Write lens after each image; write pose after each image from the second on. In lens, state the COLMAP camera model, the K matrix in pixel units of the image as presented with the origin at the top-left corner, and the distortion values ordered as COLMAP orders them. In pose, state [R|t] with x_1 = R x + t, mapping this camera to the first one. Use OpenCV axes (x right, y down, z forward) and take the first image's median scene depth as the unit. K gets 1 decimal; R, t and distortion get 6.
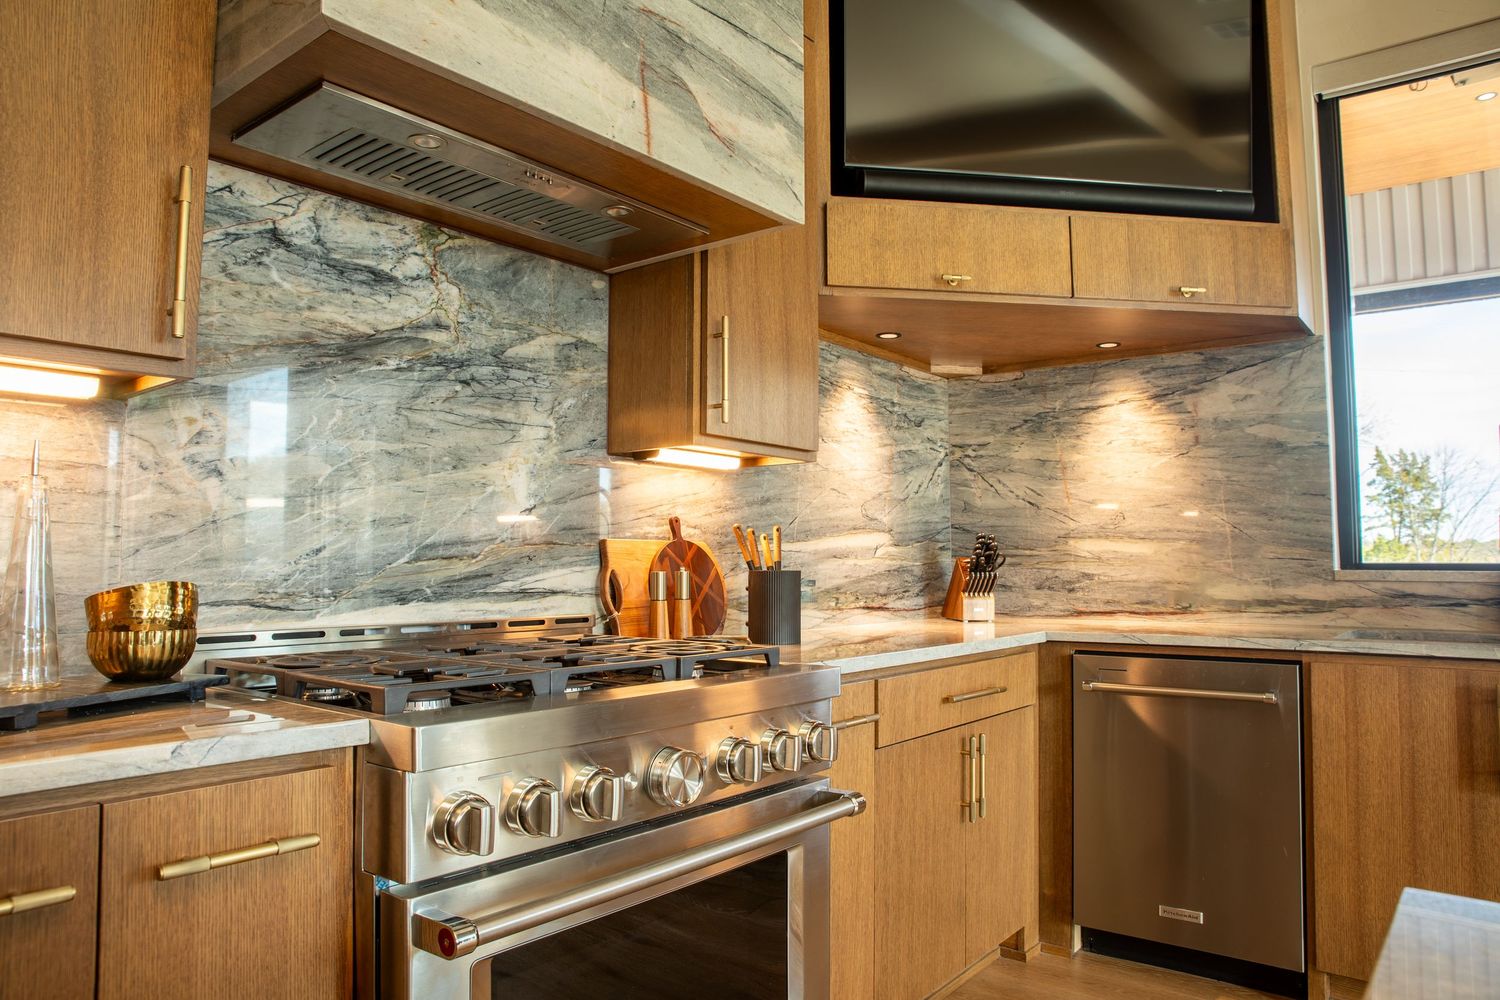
lens RADIAL K [[1014.9, 0, 750.0], [0, 1014.9, 500.0], [0, 0, 1]] dist [-0.153244, 0.117482]
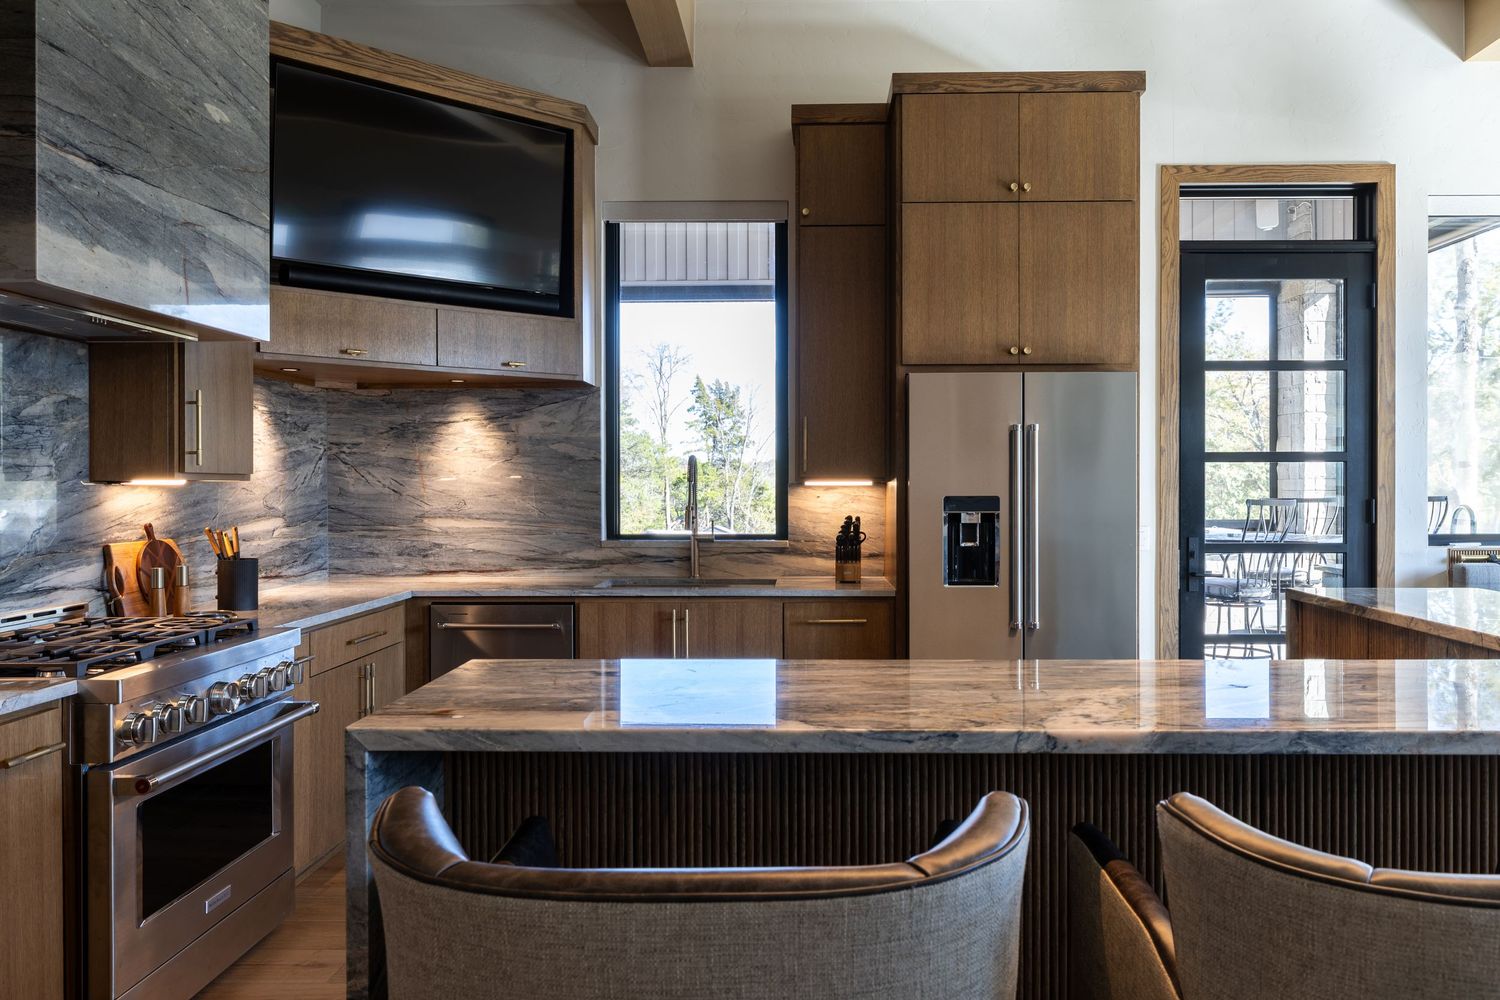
lens RADIAL K [[1114.4, 0, 786.9], [0, 1114.4, 476.9], [0, 0, 1]] dist [-0.003919, 0.001172]
pose [[0.795064, -0.001216, 0.606524, -0.305845], [-0.033225, 0.998409, 0.045555, -0.151314], [-0.605615, -0.056371, 0.793759, -0.733834]]
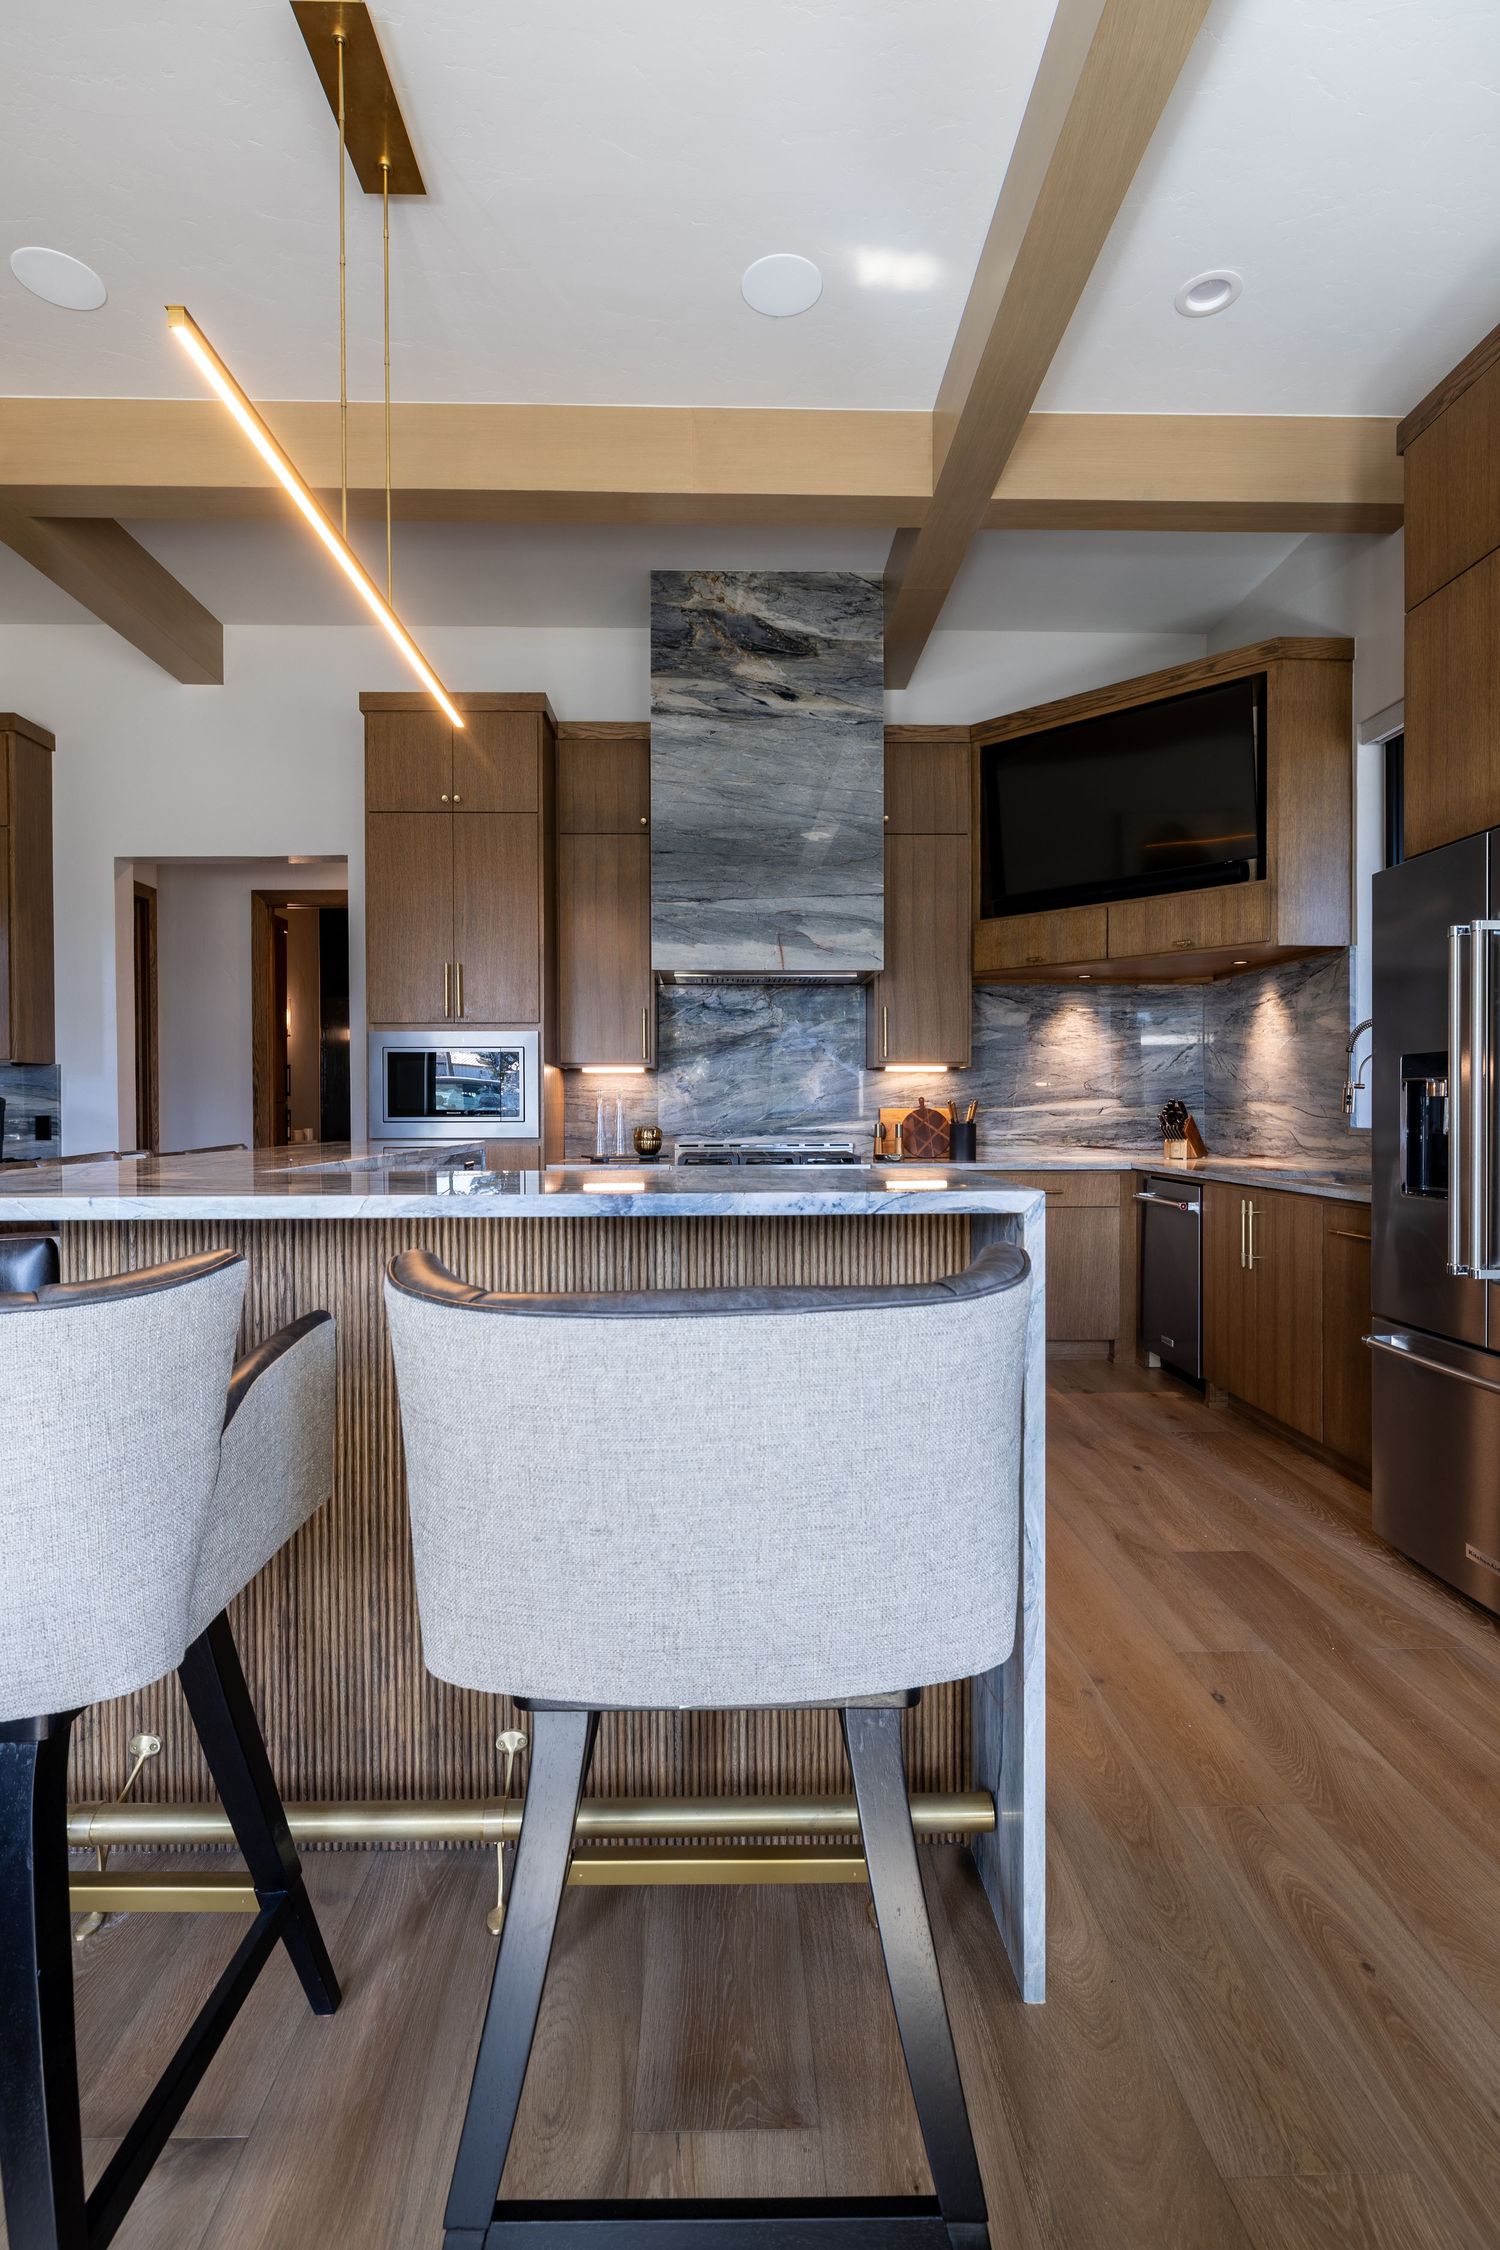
lens RADIAL K [[1086.3, 0, 745.2], [0, 1086.3, 1108.8], [0, 0, 1]] dist [-0.001223, 0.000094]
pose [[0.640798, -0.003530, -0.767701, 1.508690], [0.051832, 0.997907, 0.038675, -0.065797], [0.765958, -0.064574, 0.639640, -0.707659]]
